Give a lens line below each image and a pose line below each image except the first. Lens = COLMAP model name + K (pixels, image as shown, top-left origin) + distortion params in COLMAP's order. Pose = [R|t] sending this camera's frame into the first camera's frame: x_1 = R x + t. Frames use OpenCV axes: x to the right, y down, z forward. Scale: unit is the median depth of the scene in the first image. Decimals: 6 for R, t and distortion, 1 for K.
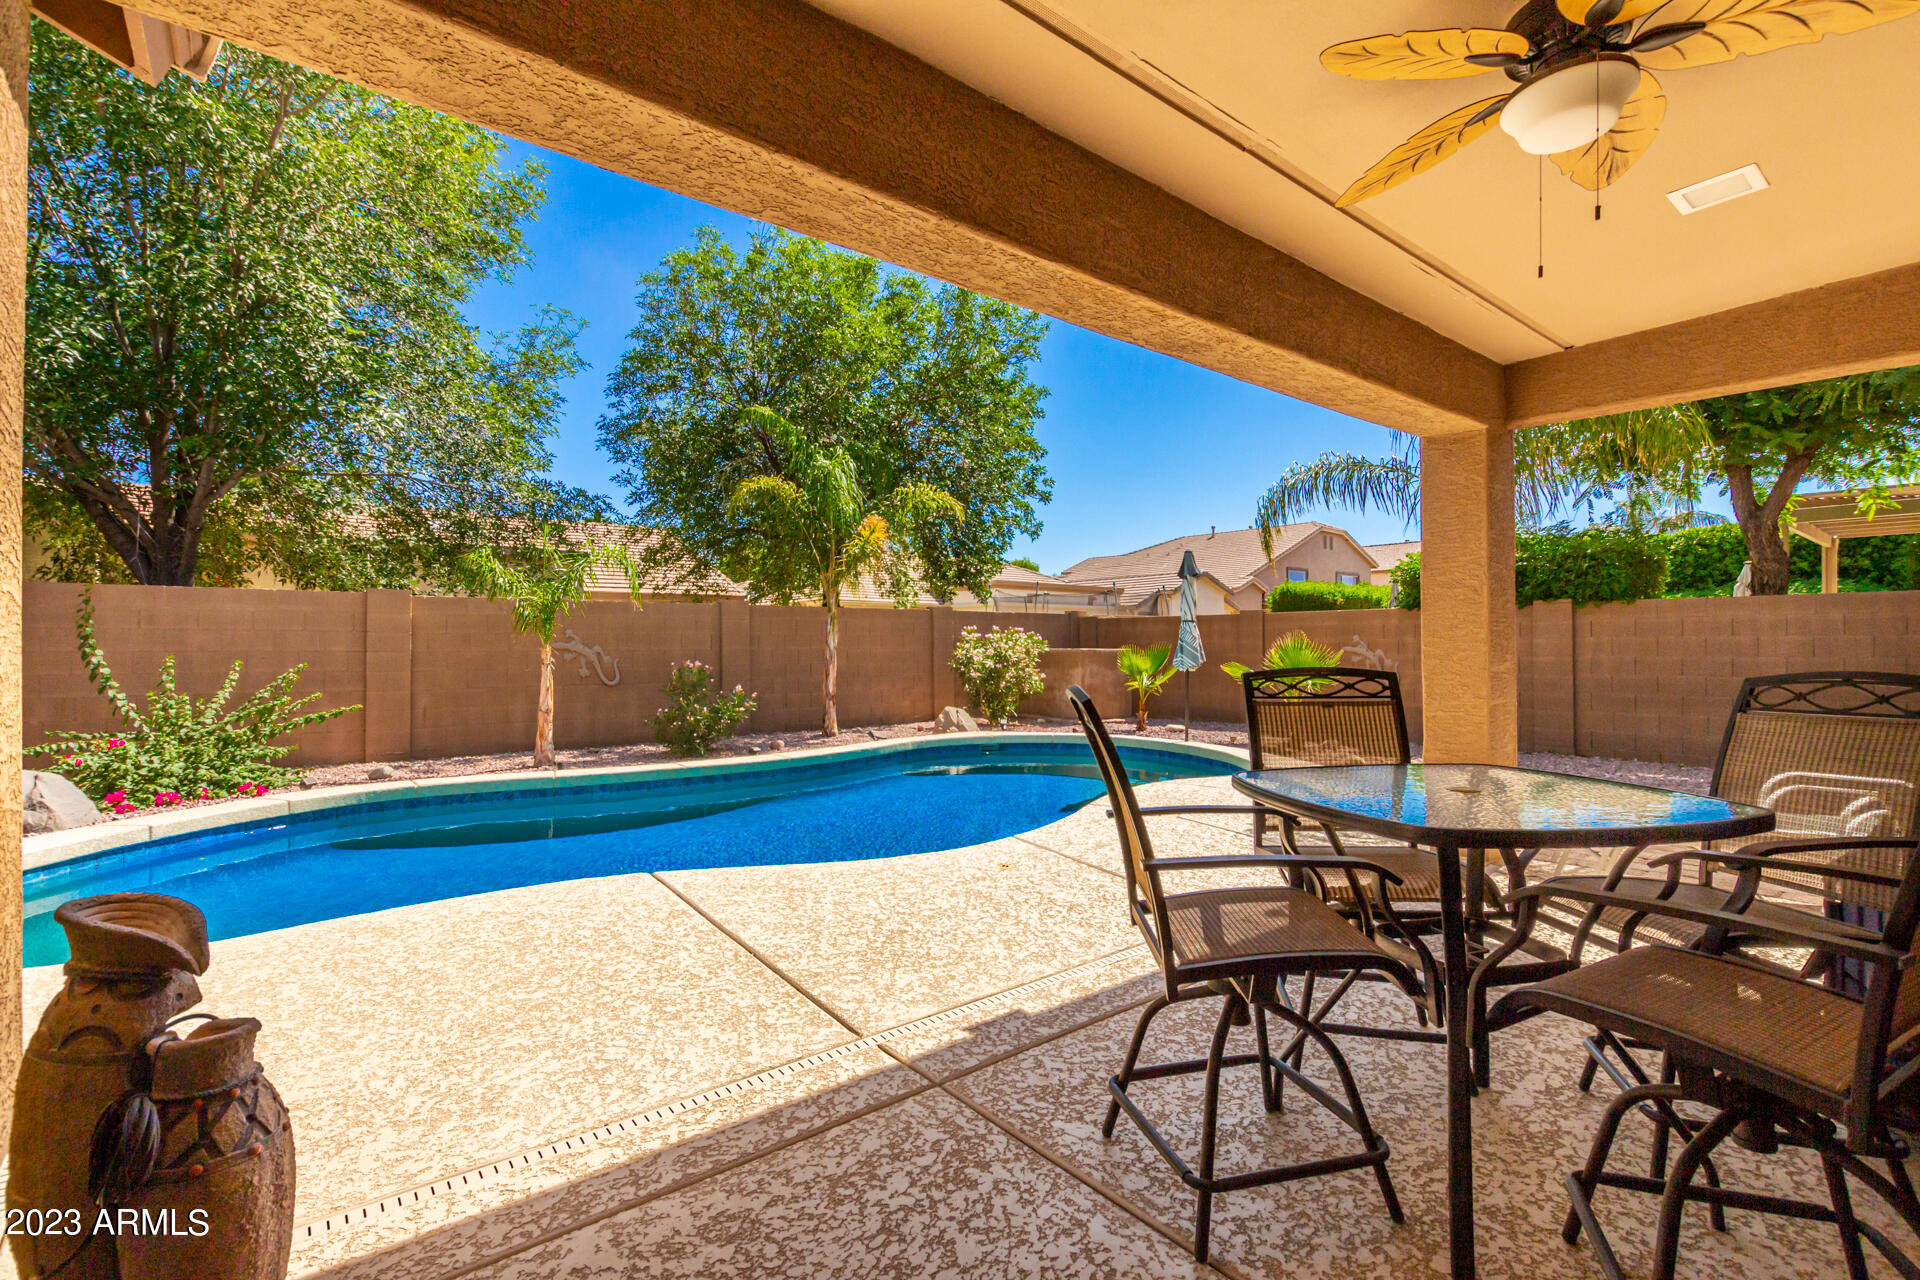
lens RADIAL K [[884.5, 0, 959.3], [0, 884.5, 646.7], [0, 0, 1]] dist [0.002474, 0.000257]
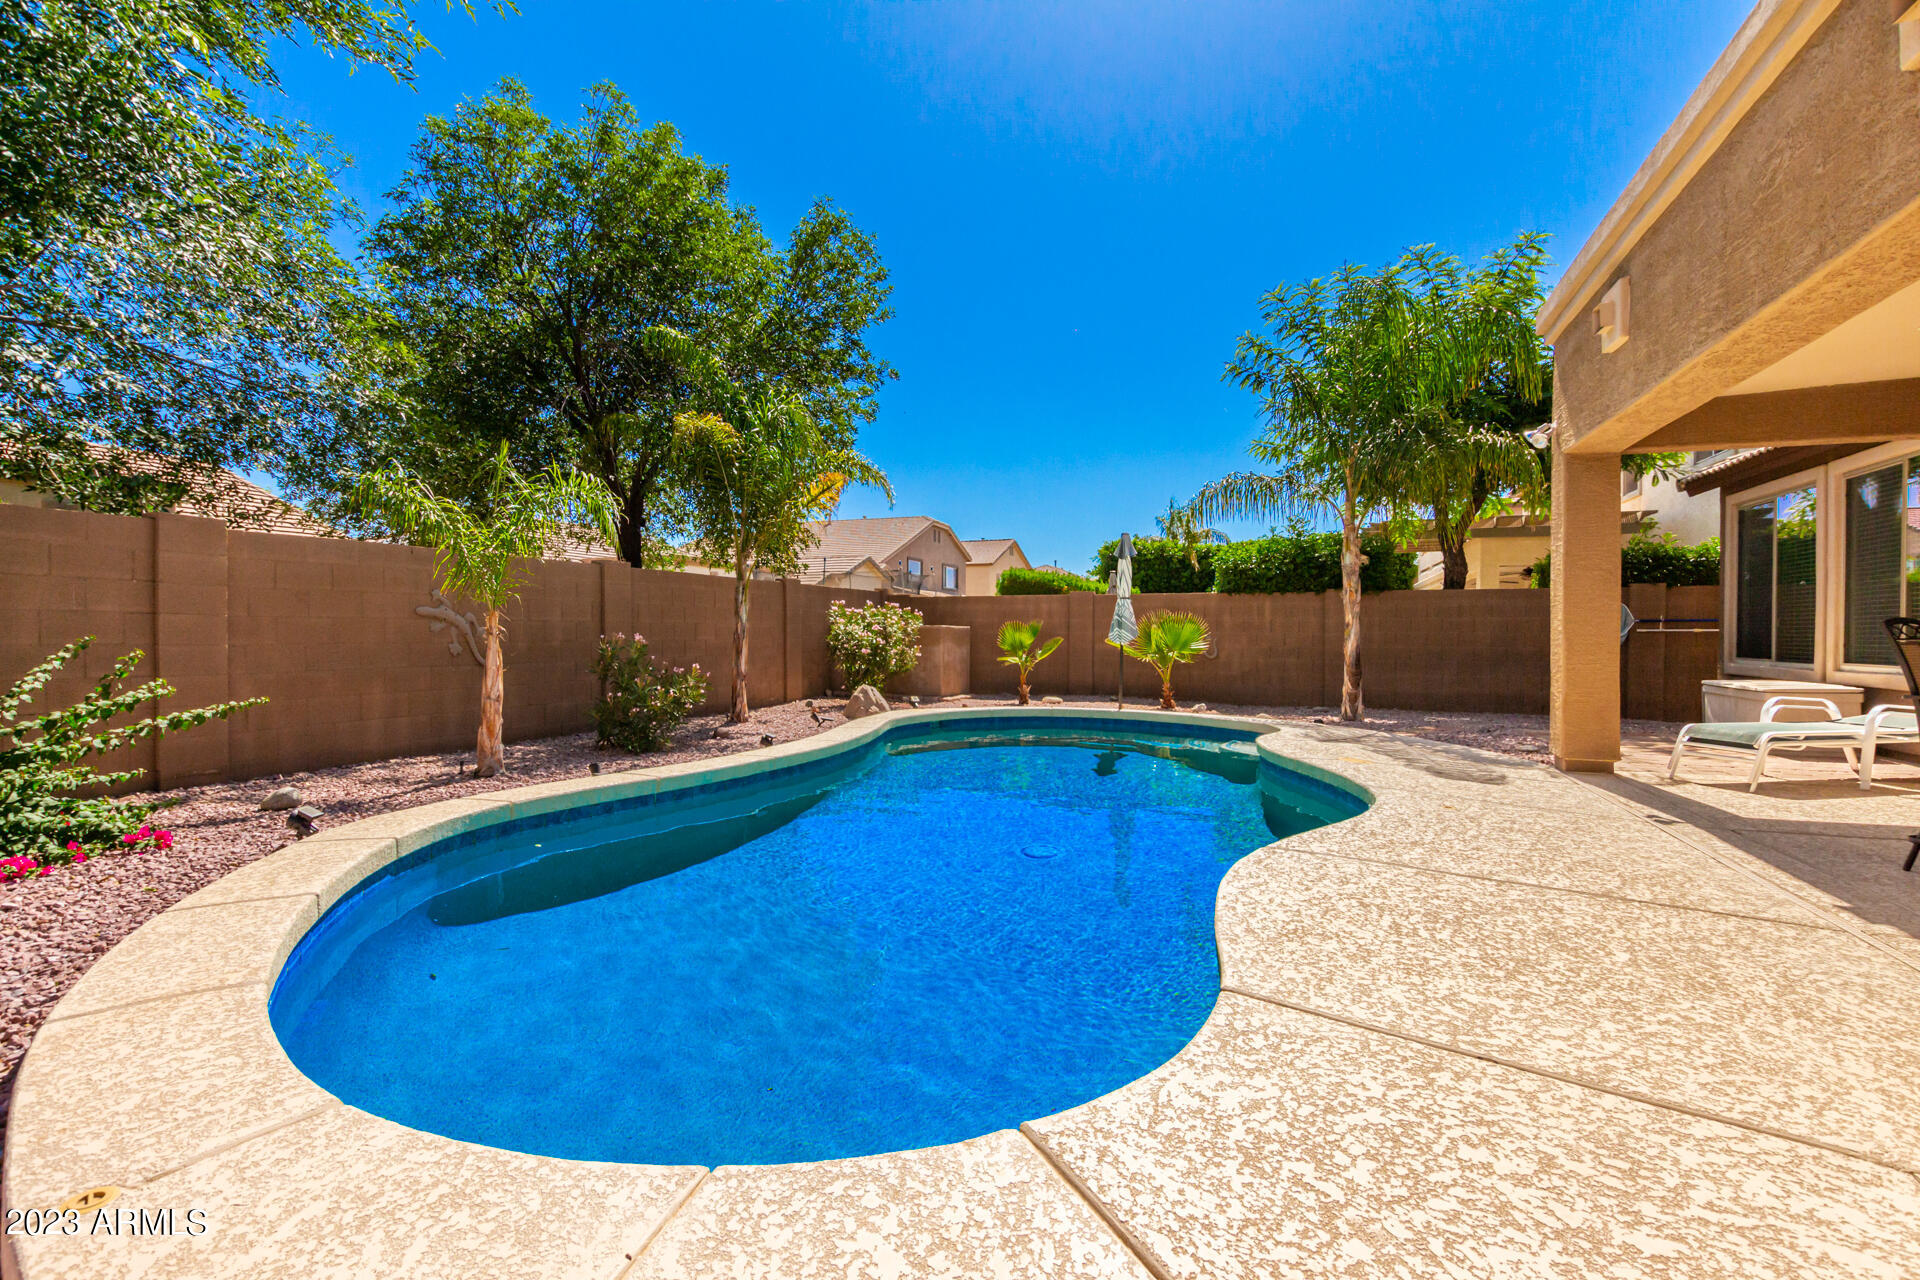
lens RADIAL K [[884.5, 0, 956.8], [0, 884.5, 632.2], [0, 0, 1]] dist [0.002474, 0.000257]
pose [[0.872551, 0.003311, 0.488511, -0.490367], [-0.003195, 0.999994, -0.001072, 0.015611], [-0.488512, -0.000626, 0.872557, 0.161812]]
